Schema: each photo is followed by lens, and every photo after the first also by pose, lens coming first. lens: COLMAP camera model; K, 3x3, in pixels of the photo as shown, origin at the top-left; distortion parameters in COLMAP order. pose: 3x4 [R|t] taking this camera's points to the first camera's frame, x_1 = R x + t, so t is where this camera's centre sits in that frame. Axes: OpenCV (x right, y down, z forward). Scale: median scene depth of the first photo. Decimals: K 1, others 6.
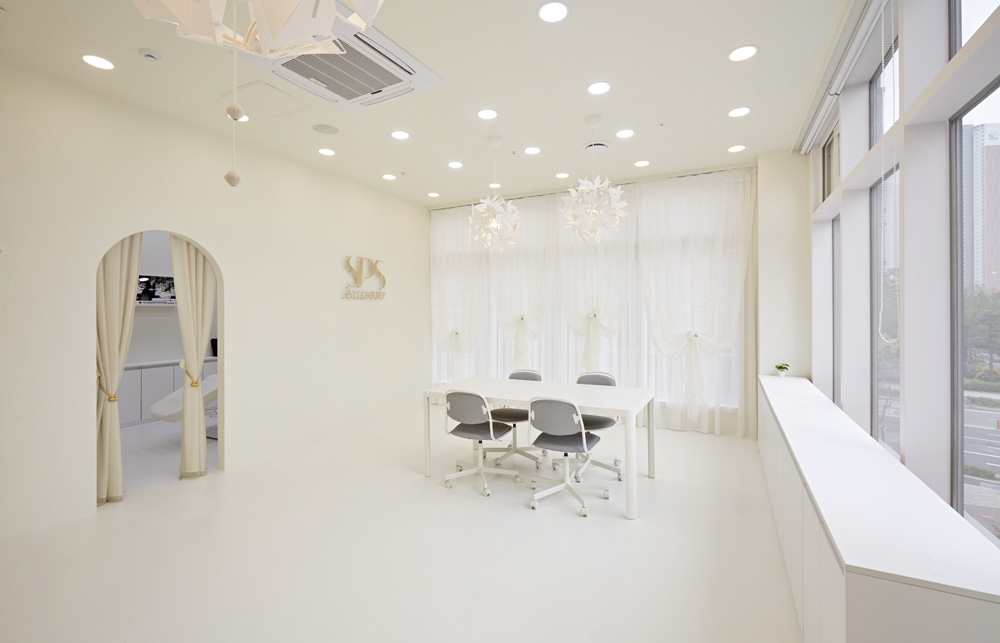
lens RADIAL K [[442.7, 0, 498.7], [0, 442.7, 311.5], [0, 0, 1]] dist [-0.001440, -0.000170]
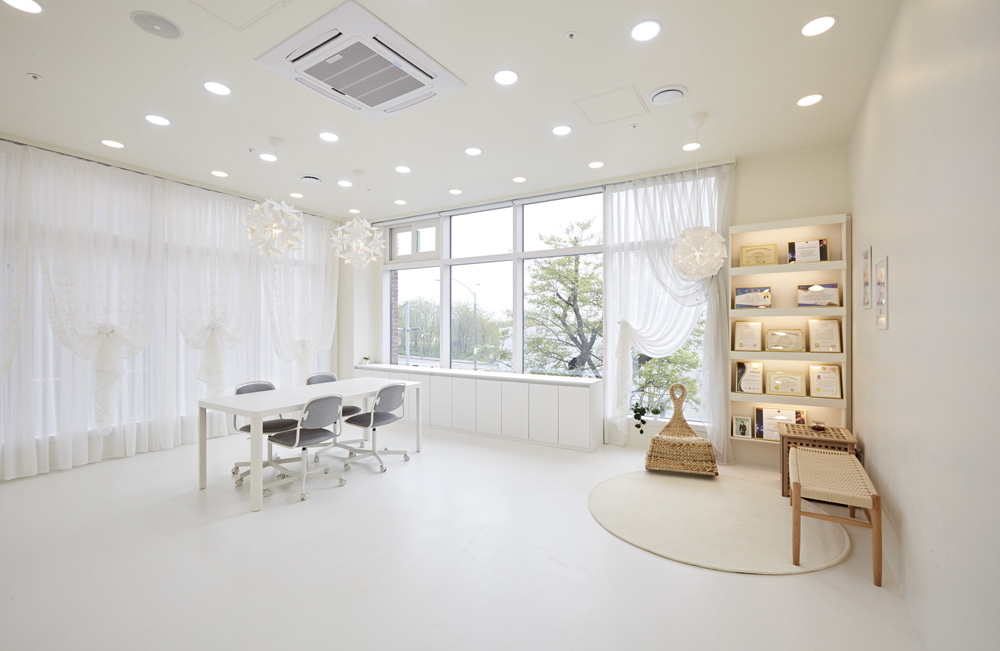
lens RADIAL K [[442.7, 0, 513.6], [0, 442.7, 325.1], [0, 0, 1]] dist [-0.001440, -0.000170]
pose [[0.028739, 0.005041, 0.999574, -1.009973], [0.003271, 0.999981, -0.005137, 0.019304], [-0.999582, 0.003417, 0.028722, 0.481618]]
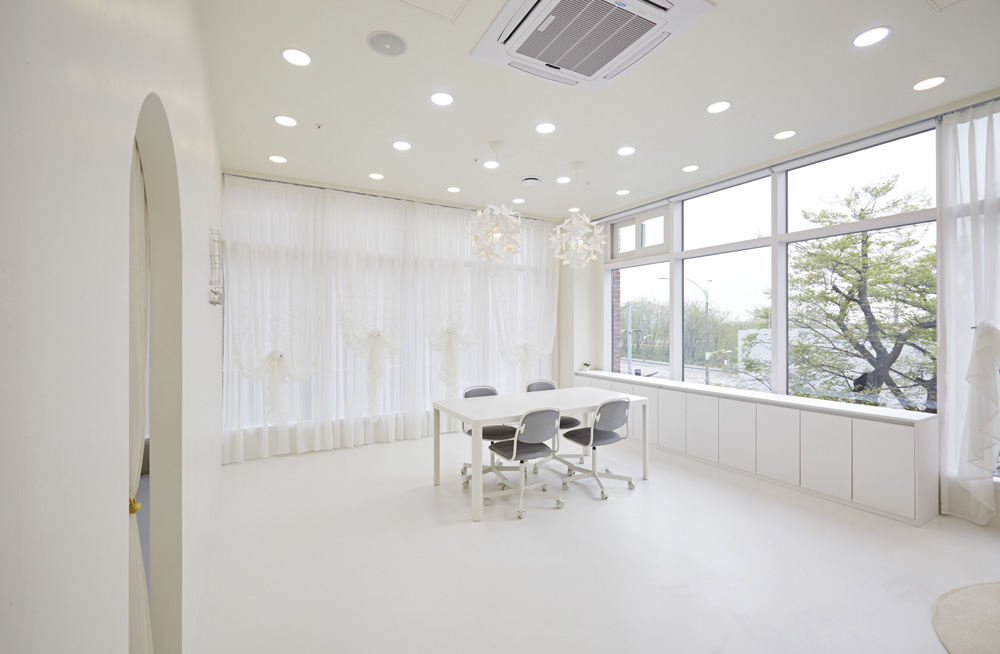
lens RADIAL K [[442.7, 0, 496.2], [0, 442.7, 326.3], [0, 0, 1]] dist [-0.001440, -0.000170]
pose [[0.527365, 0.004427, 0.849627, -0.863570], [0.001612, 0.999979, -0.006211, 0.007794], [-0.849637, 0.004645, 0.527347, 0.527866]]
